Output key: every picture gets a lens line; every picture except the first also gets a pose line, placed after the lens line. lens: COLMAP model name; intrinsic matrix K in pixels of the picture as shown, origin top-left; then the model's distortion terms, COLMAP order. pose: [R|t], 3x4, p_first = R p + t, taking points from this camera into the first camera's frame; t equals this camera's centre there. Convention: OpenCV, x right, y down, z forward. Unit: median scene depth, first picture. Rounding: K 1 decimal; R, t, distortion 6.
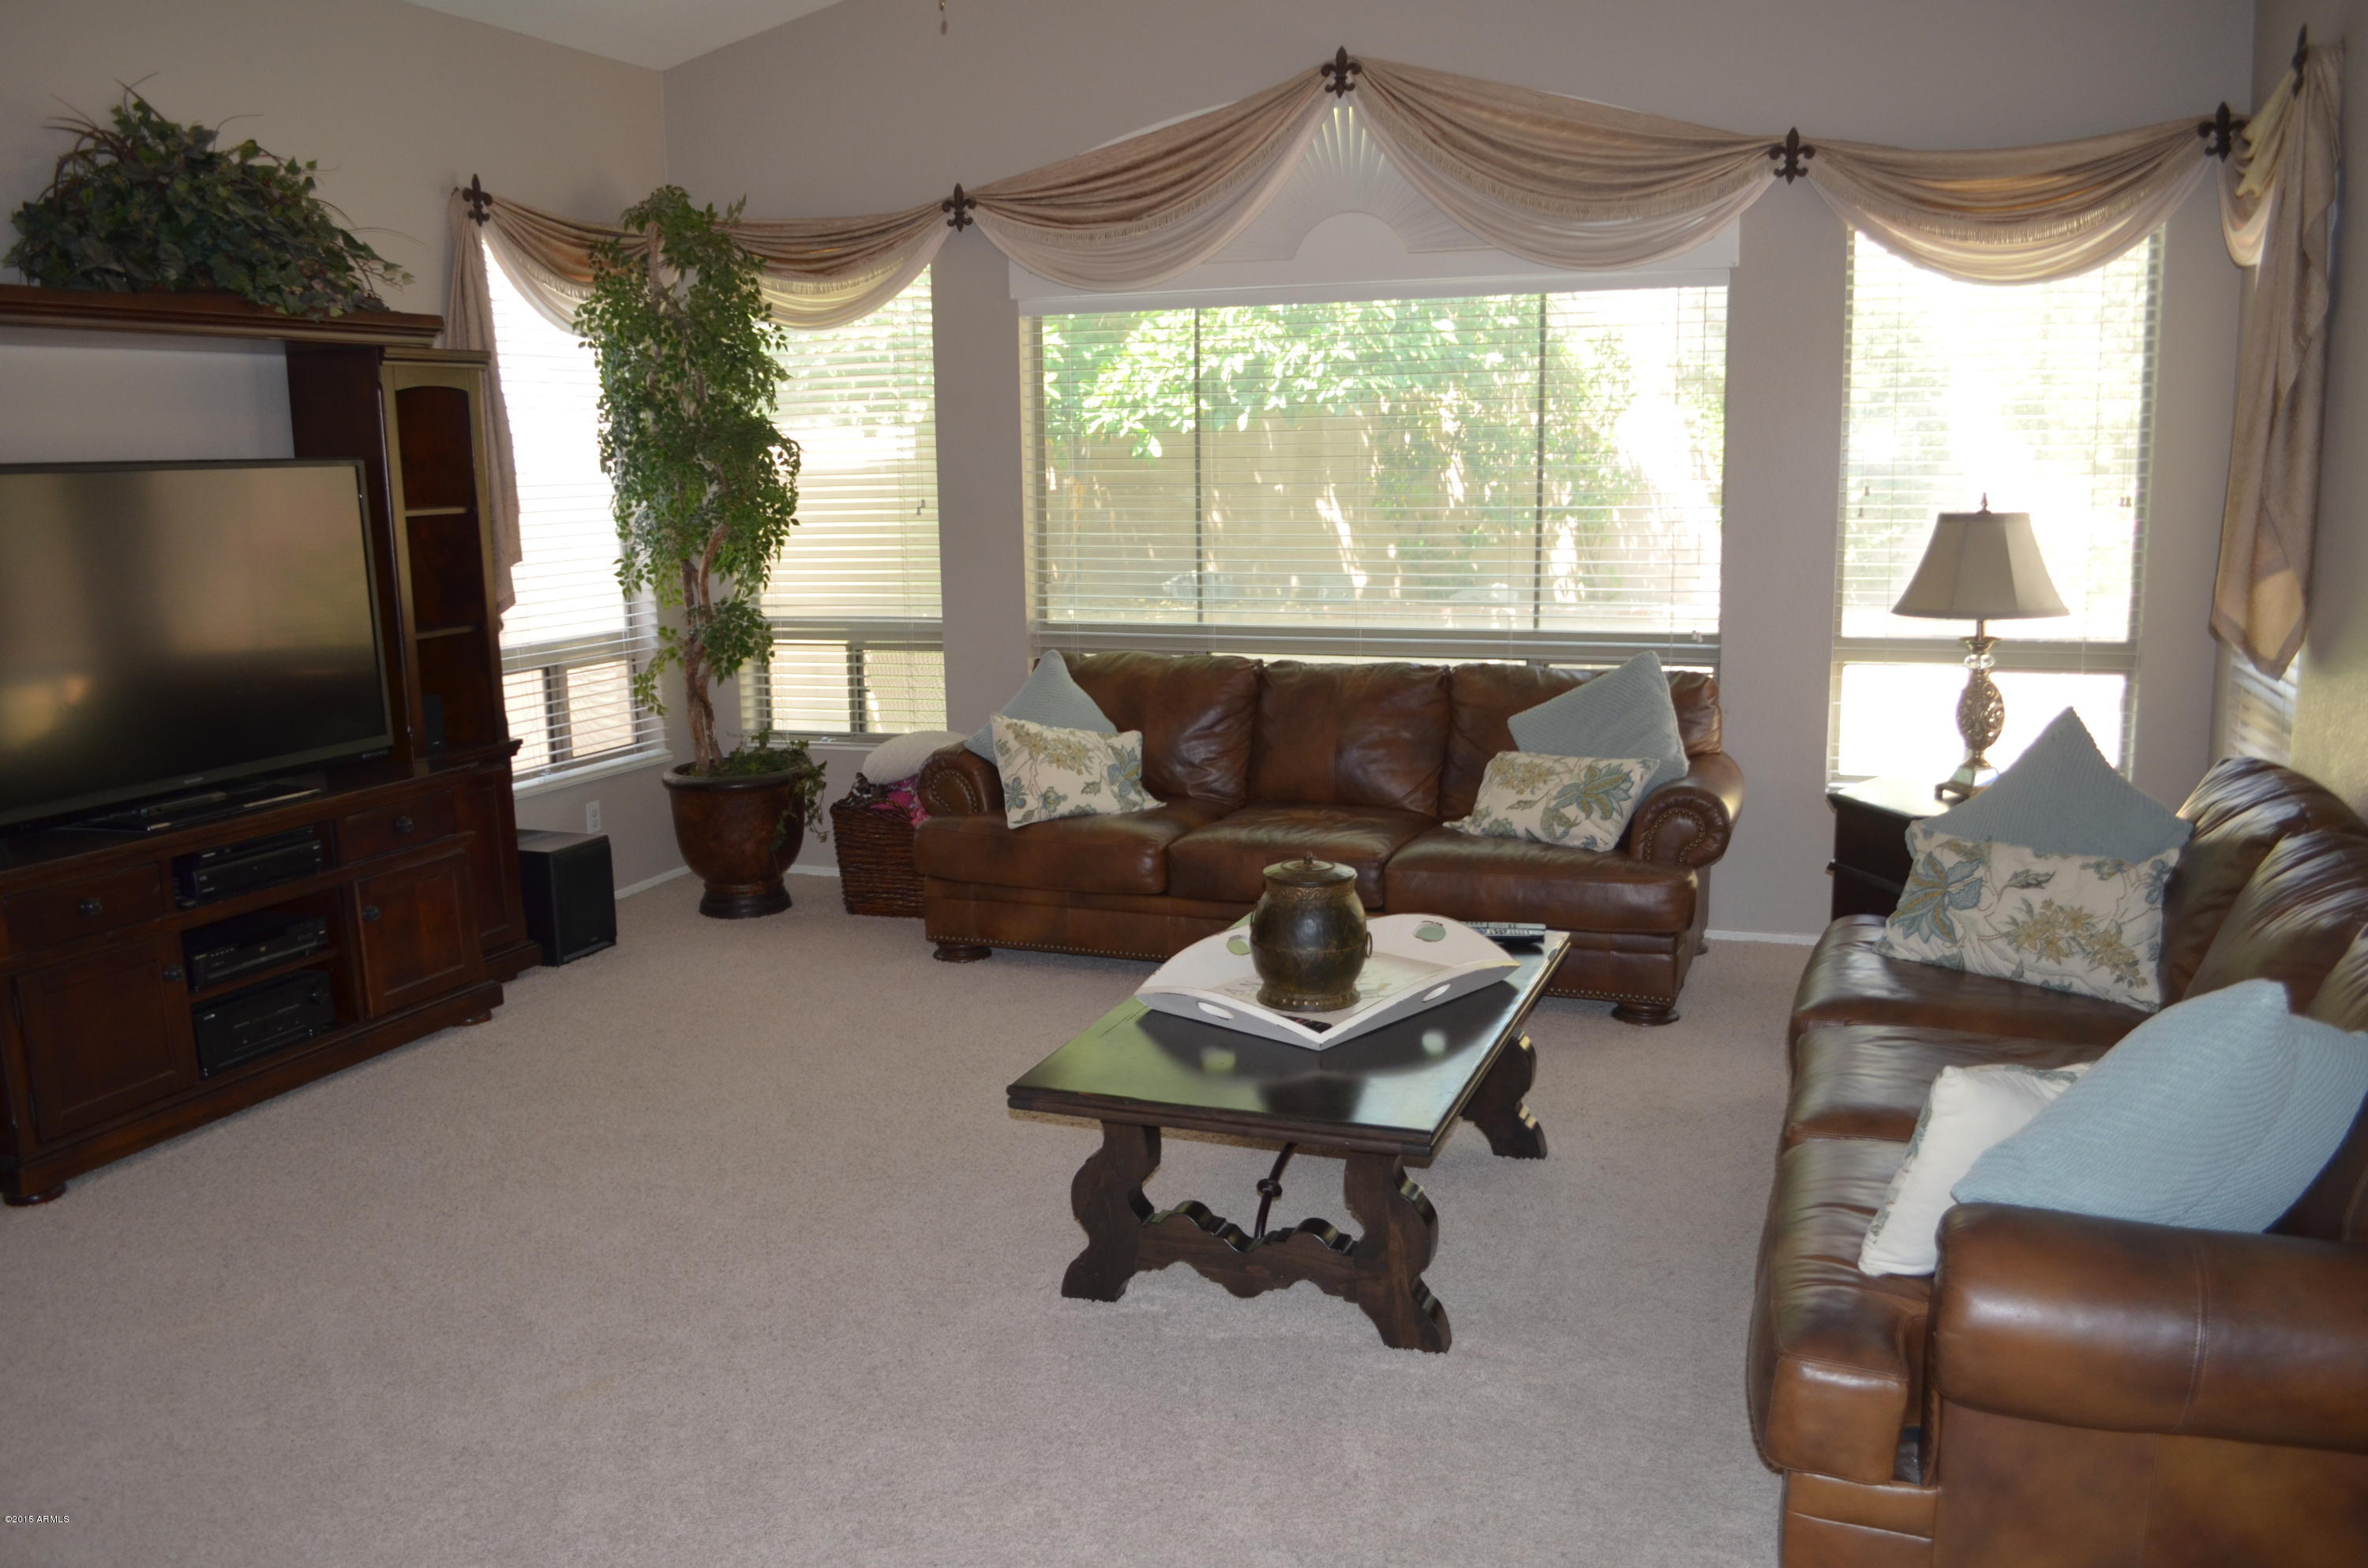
lens RADIAL K [[1853.6, 0, 1191.9], [0, 1853.6, 790.2], [0, 0, 1]] dist [-0.084386, 0.014490]
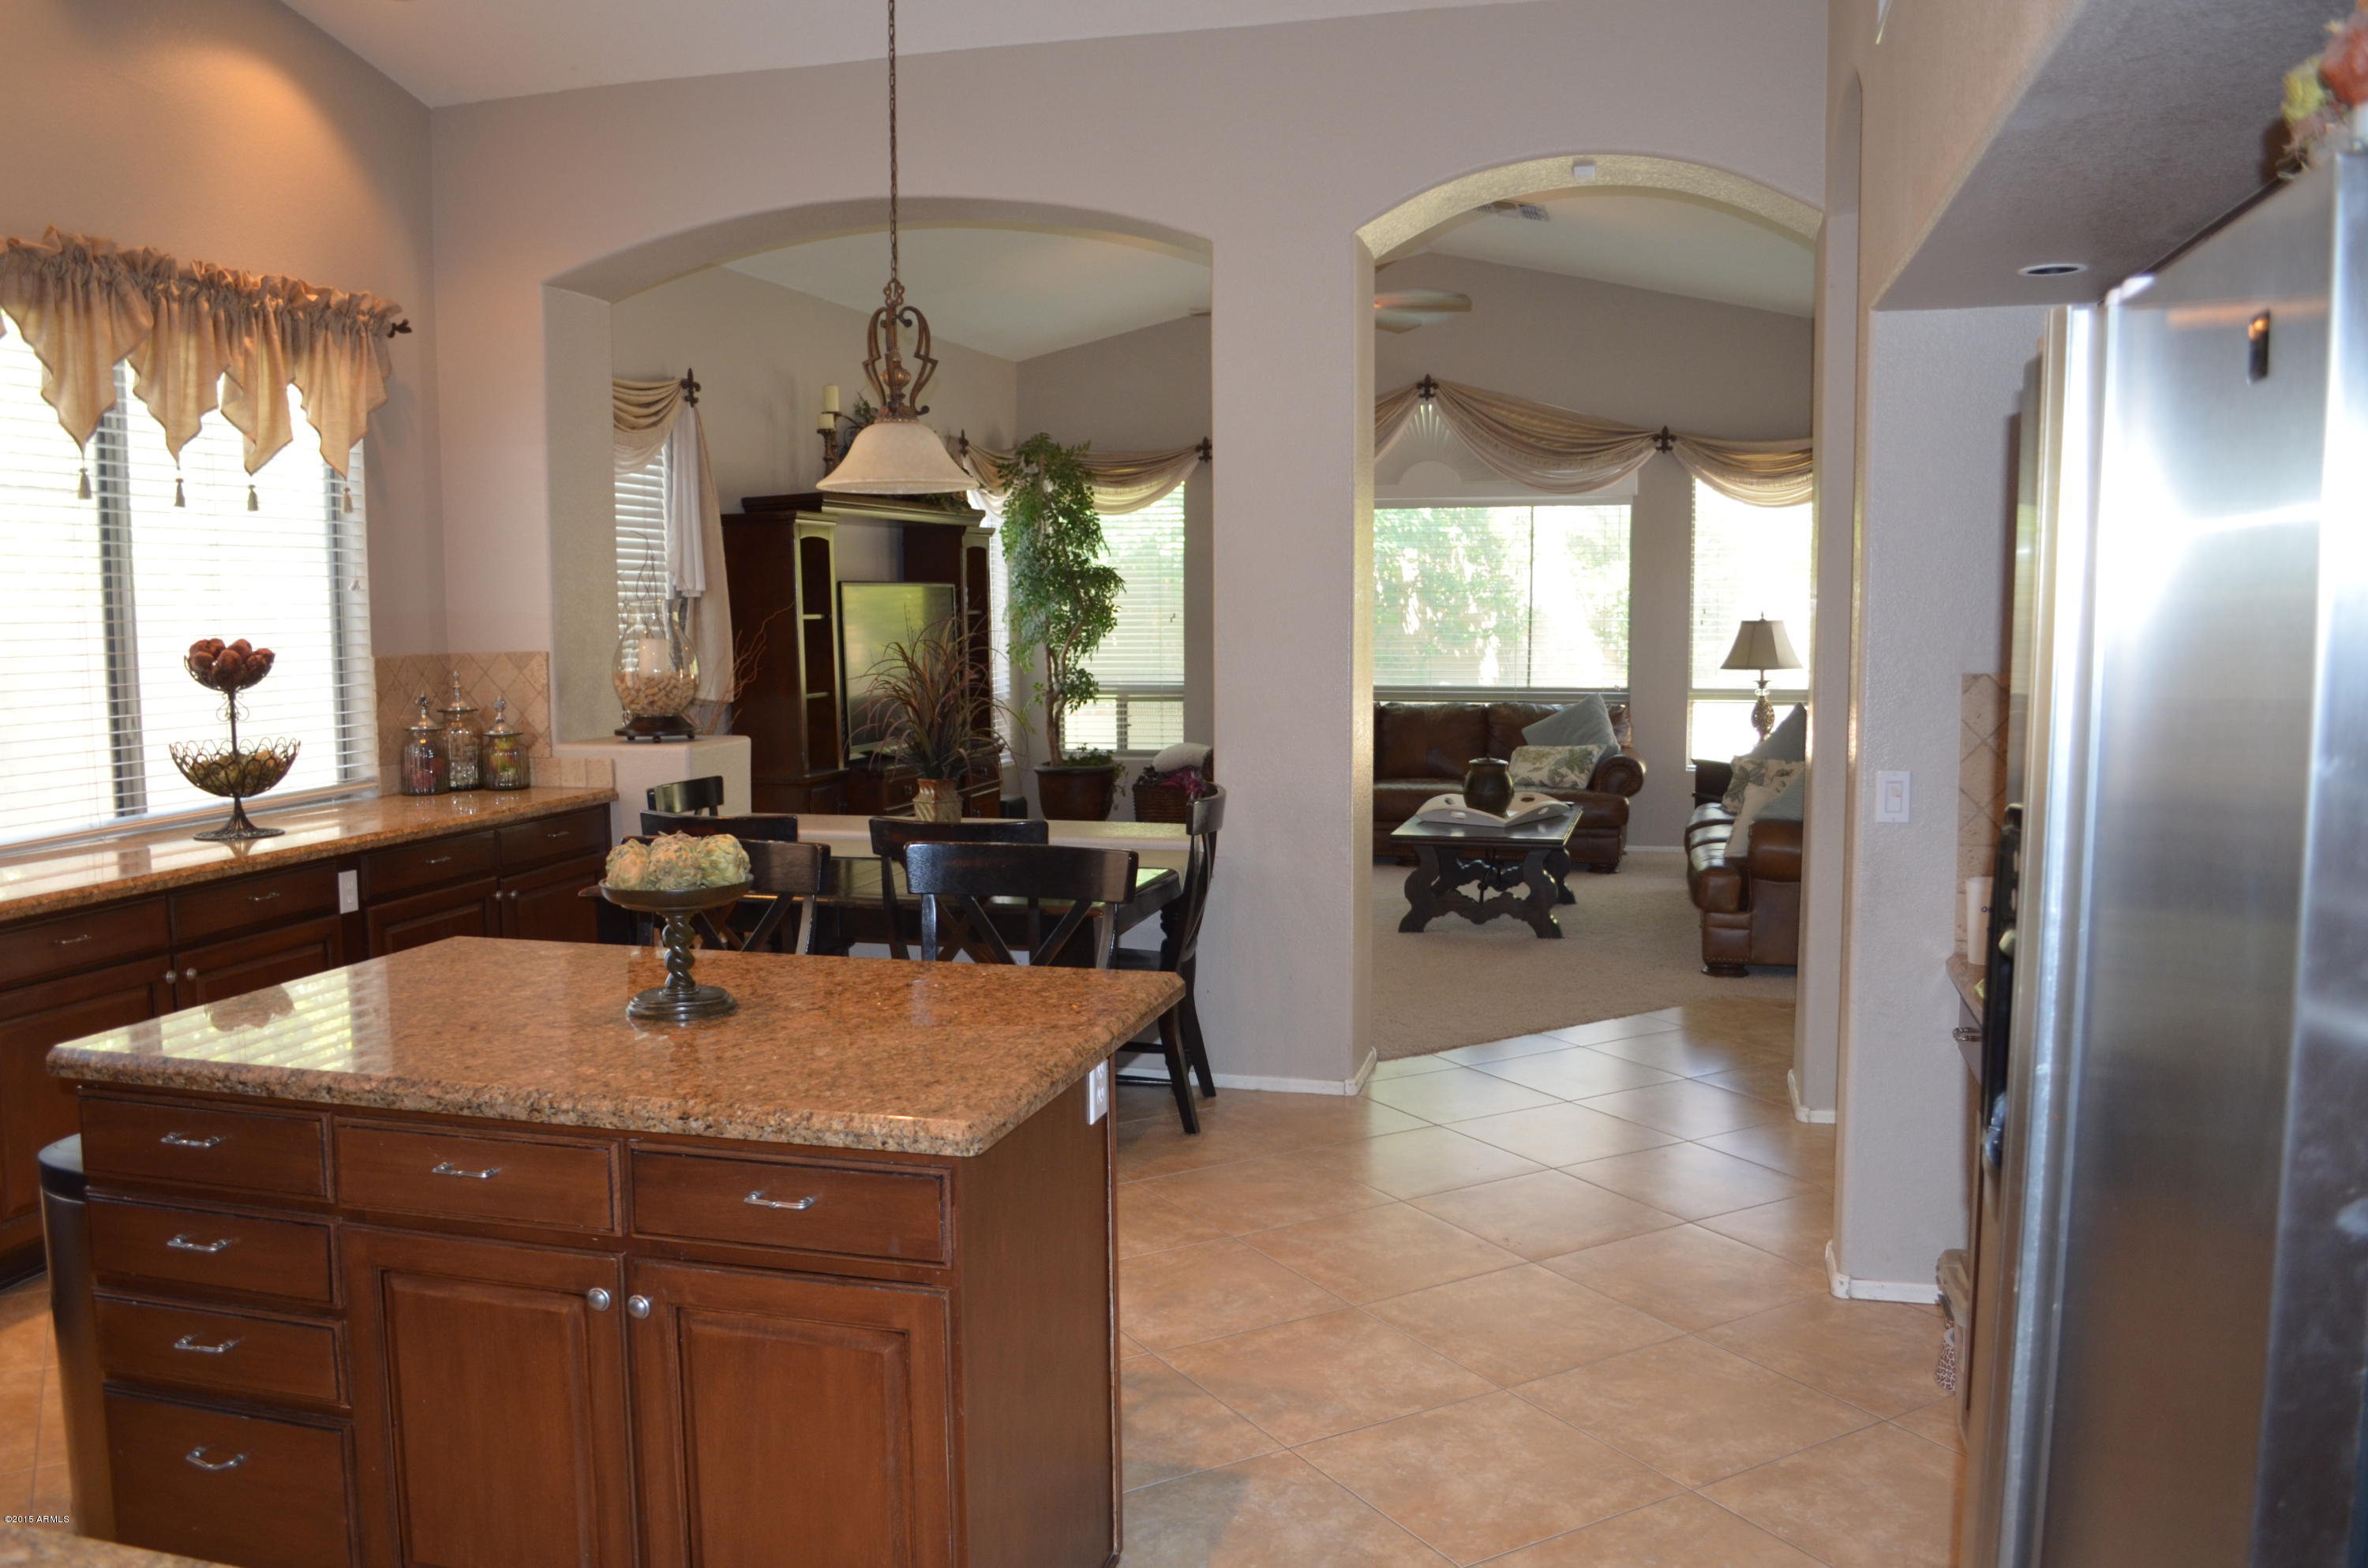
lens RADIAL K [[1853.6, 0, 1189.6], [0, 1853.6, 797.3], [0, 0, 1]] dist [-0.084386, 0.014490]
pose [[0.995584, 0.000842, 0.093867, -0.348791], [0.005773, 0.997517, -0.070187, 0.163058], [-0.093693, 0.070419, 0.993108, -0.851505]]
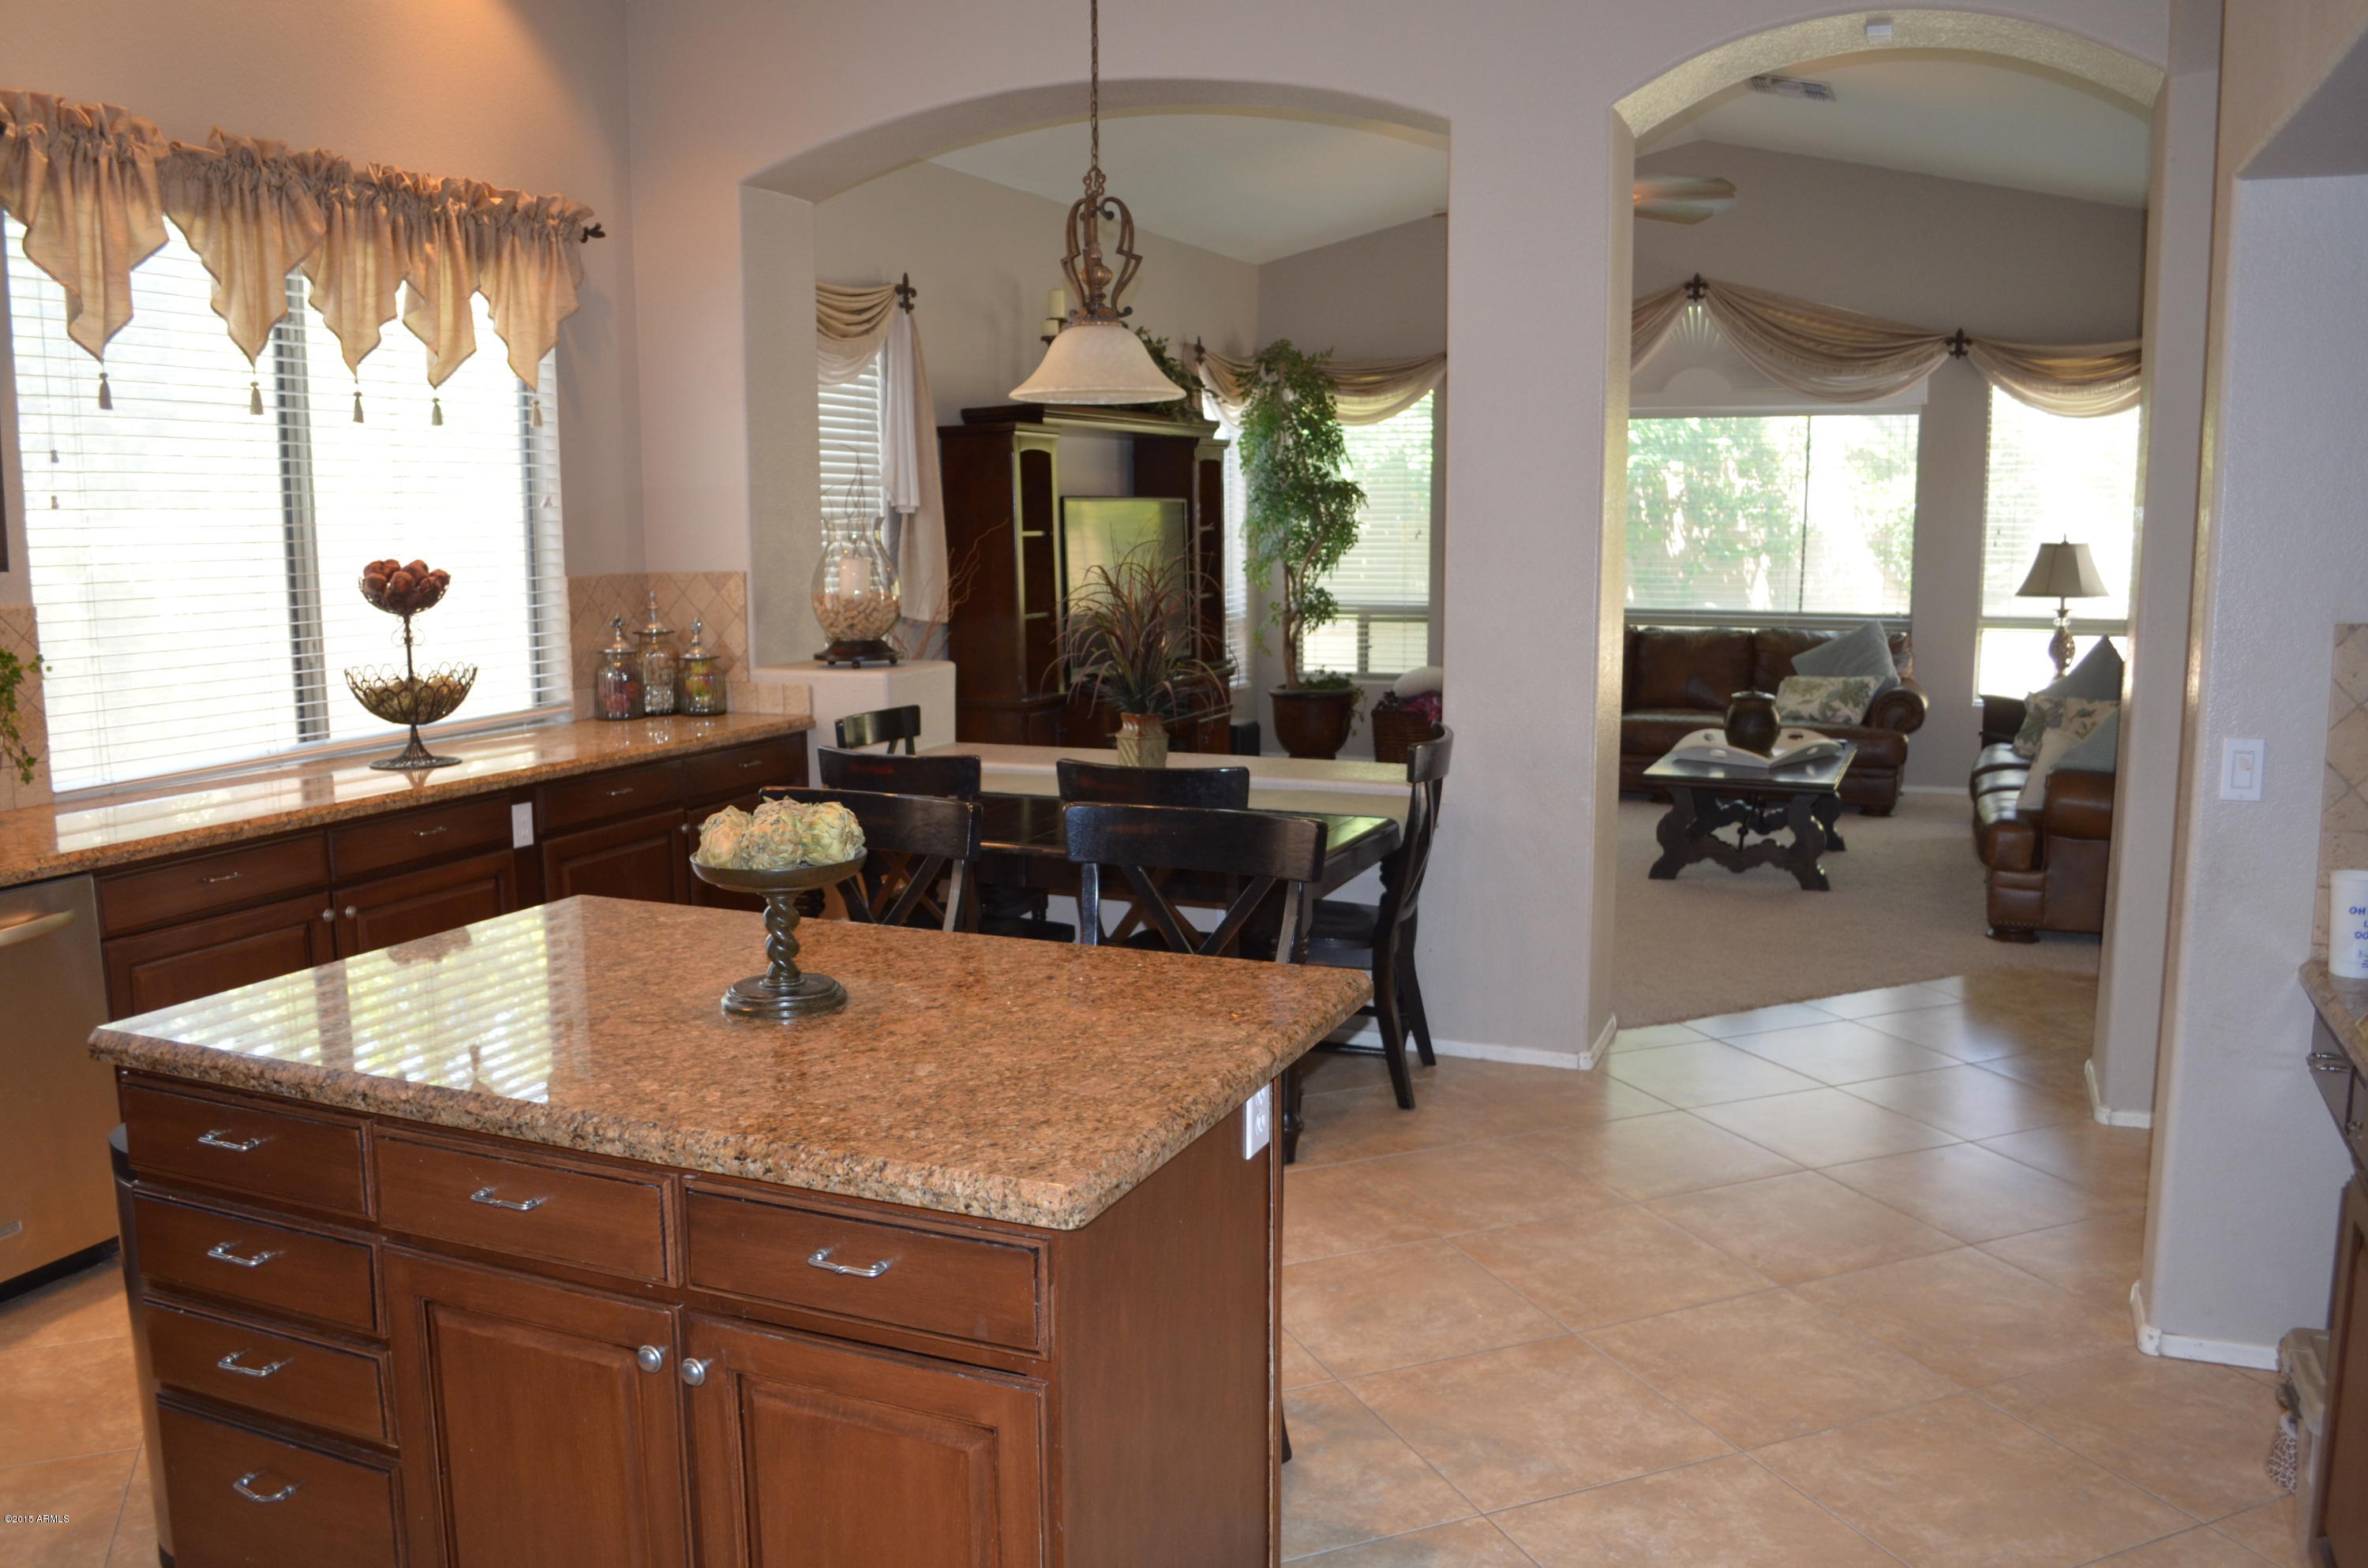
lens RADIAL K [[1853.6, 0, 1192.2], [0, 1853.6, 793.5], [0, 0, 1]] dist [-0.084386, 0.014490]
pose [[0.998951, 0.018626, -0.041830, -0.325608], [-0.019632, 0.999525, -0.023748, 0.143773], [0.041368, 0.024544, 0.998842, -0.771114]]
